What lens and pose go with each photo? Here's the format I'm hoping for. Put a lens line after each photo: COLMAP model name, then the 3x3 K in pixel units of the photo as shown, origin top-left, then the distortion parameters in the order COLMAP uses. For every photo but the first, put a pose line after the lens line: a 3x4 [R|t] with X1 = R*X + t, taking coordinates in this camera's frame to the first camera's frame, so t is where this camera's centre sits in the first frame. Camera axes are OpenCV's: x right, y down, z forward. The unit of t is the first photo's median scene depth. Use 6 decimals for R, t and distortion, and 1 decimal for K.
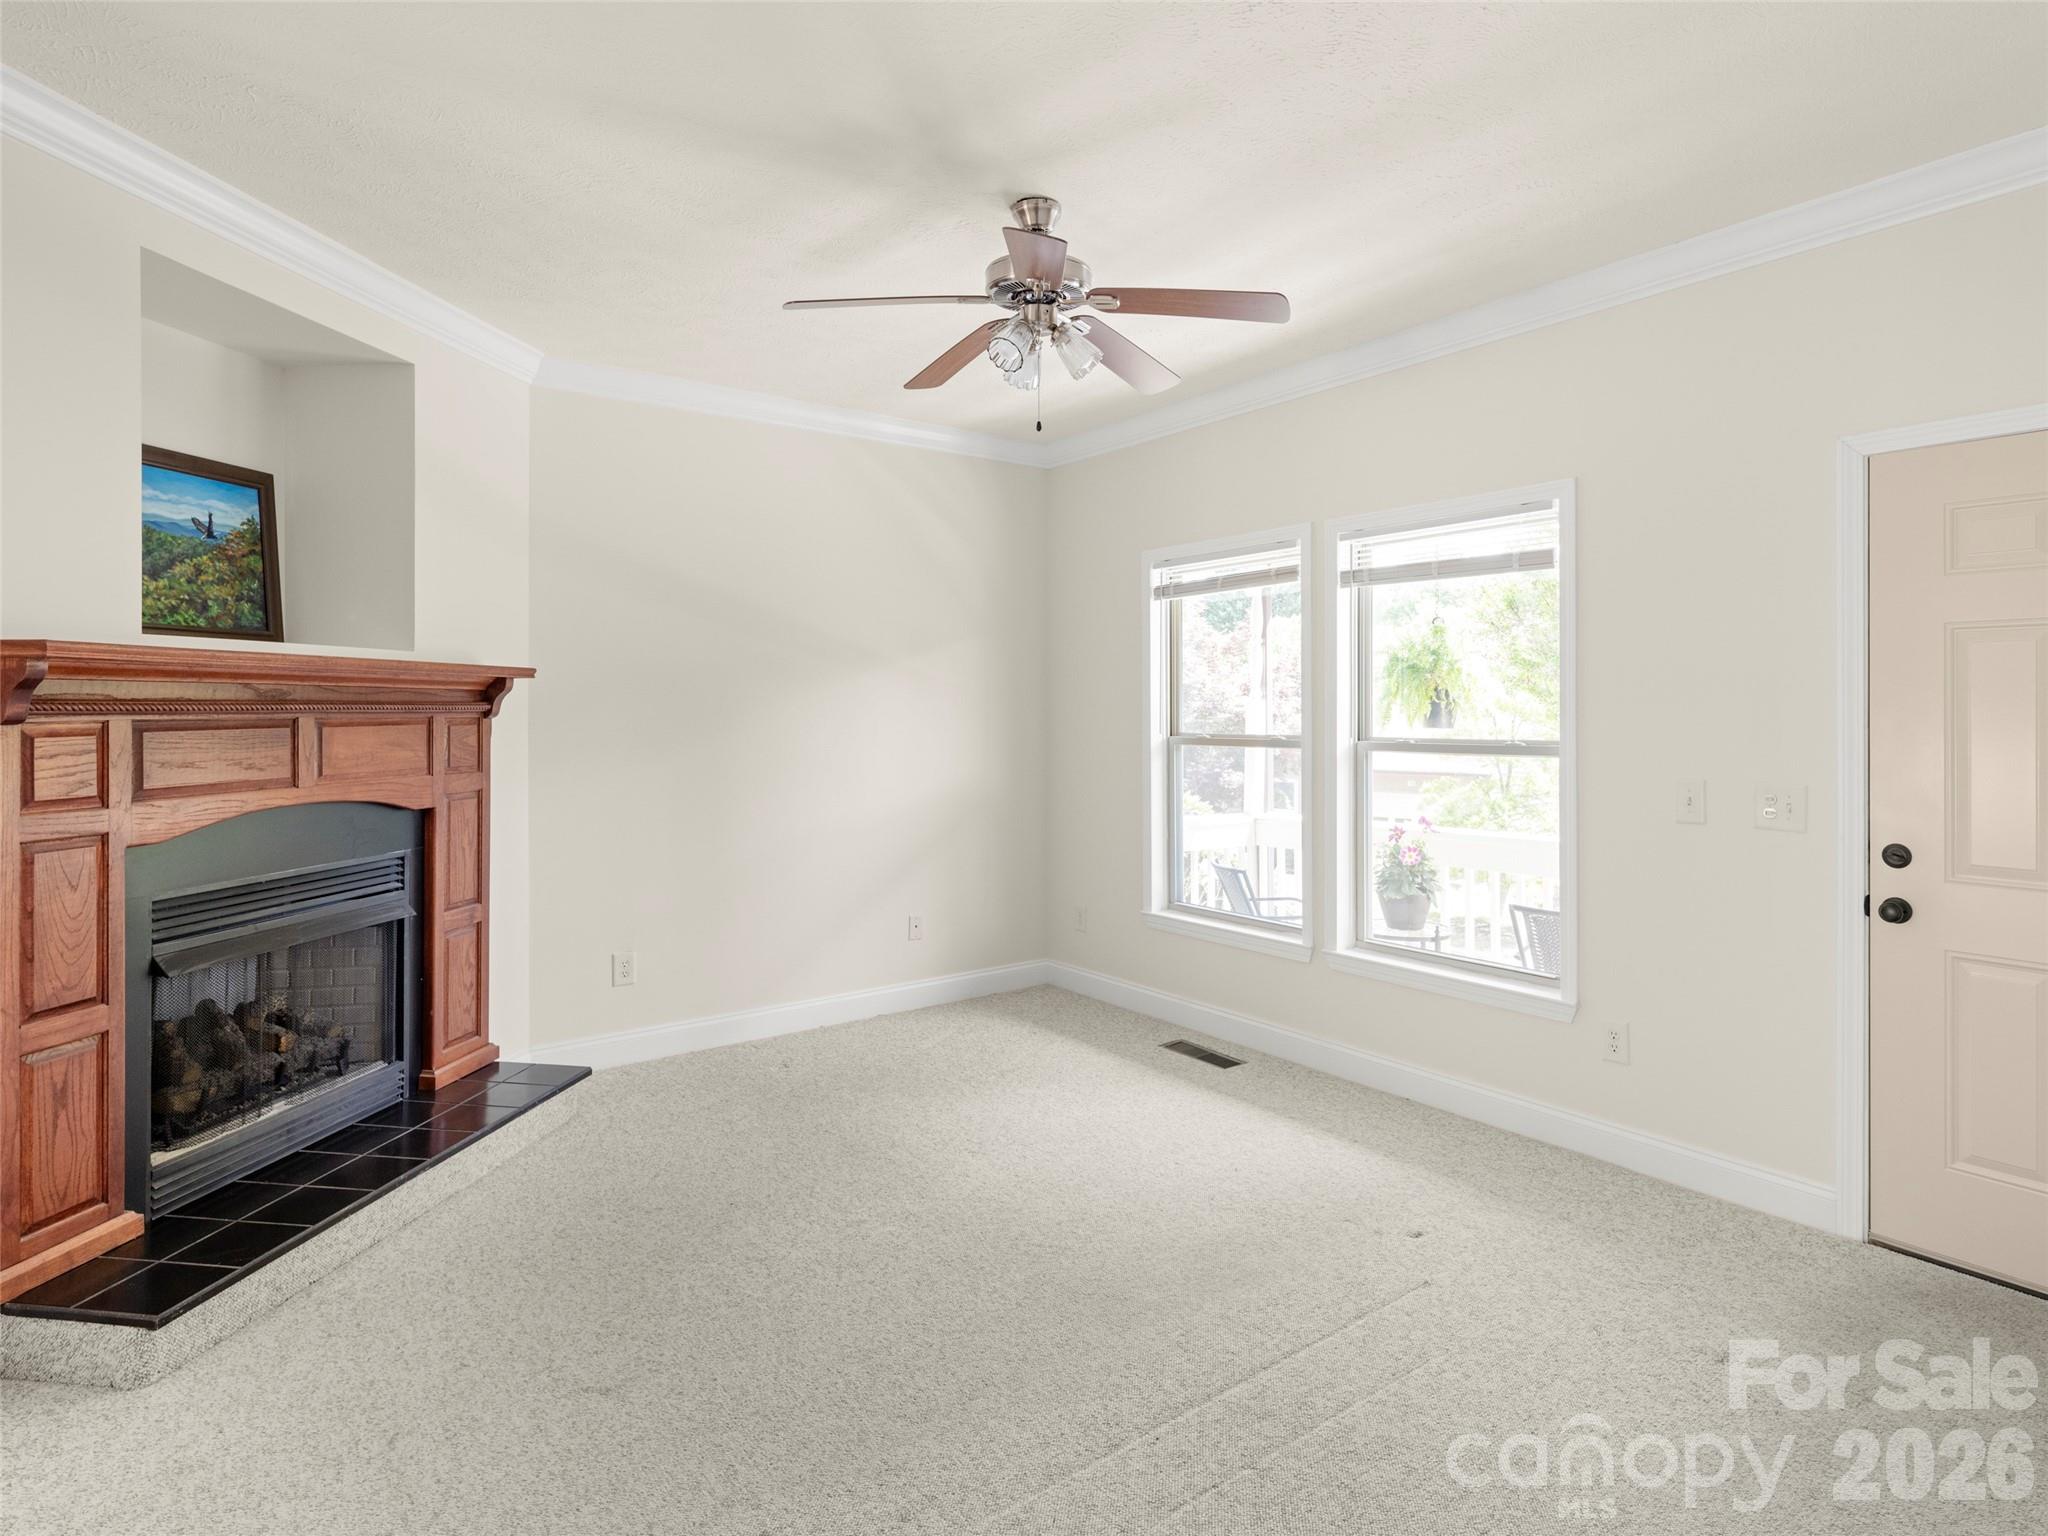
lens RADIAL K [[1124.4, 0, 1038.9], [0, 1124.4, 715.9], [0, 0, 1]] dist [0.002520, -0.002005]
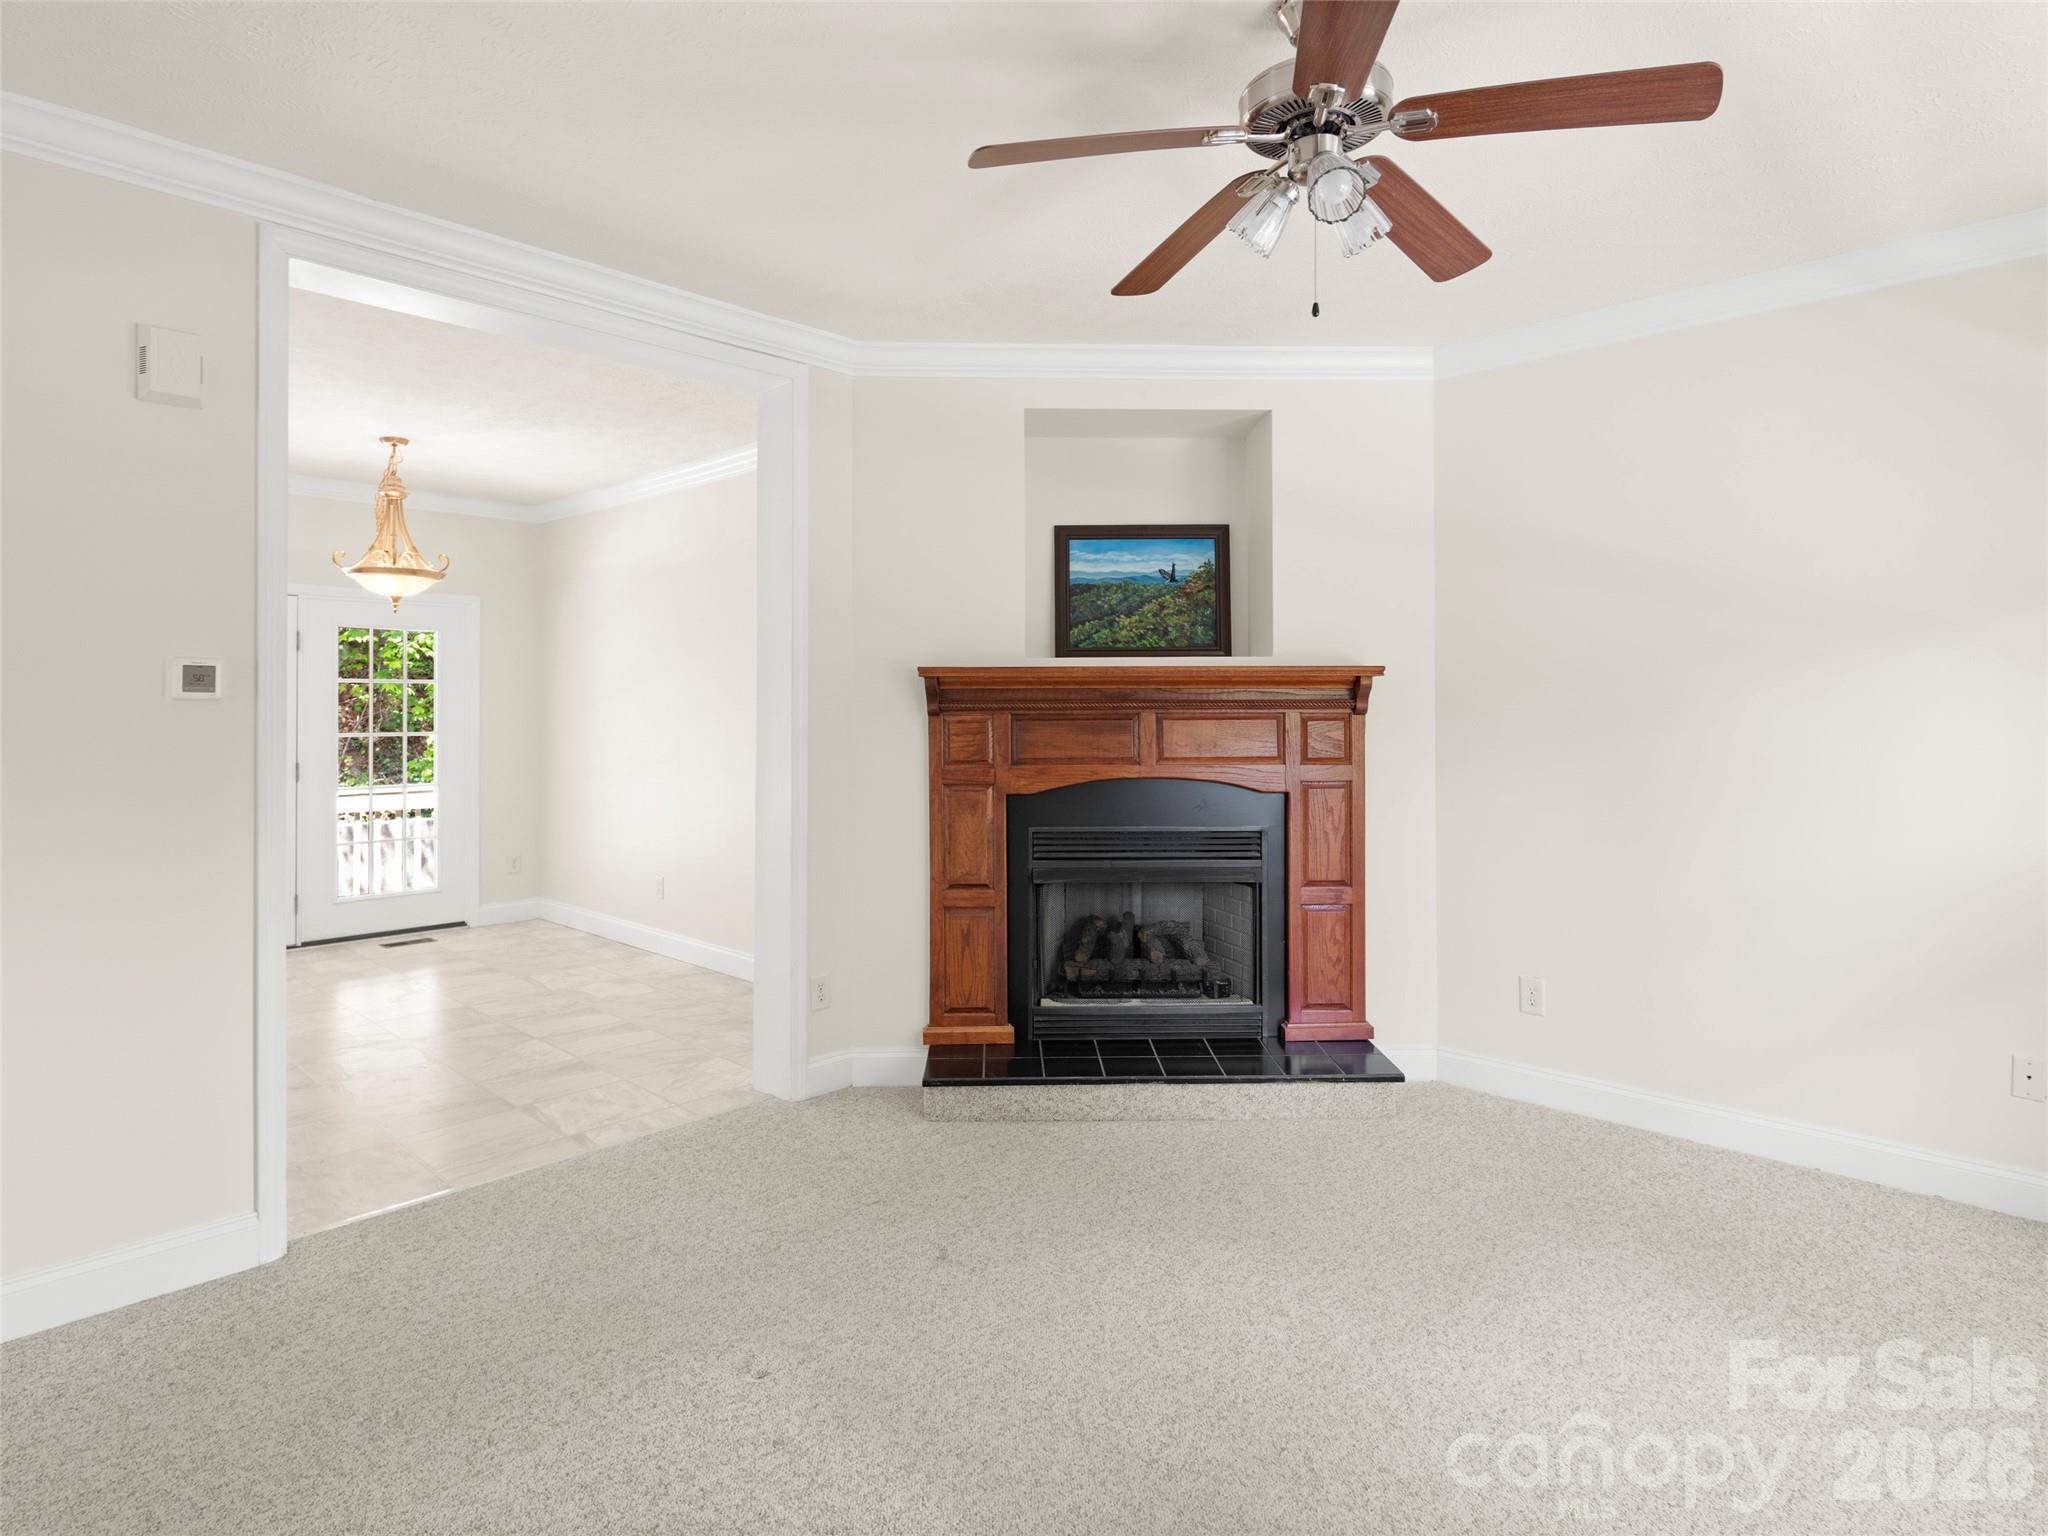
lens RADIAL K [[1105.3, 0, 1035.6], [0, 1105.3, 700.7], [0, 0, 1]] dist [0.000134, -0.000584]
pose [[0.172477, -0.002894, -0.985009, 0.542581], [-0.003936, 0.999986, -0.003627, -0.006829], [0.985006, 0.004502, 0.172463, 0.576303]]
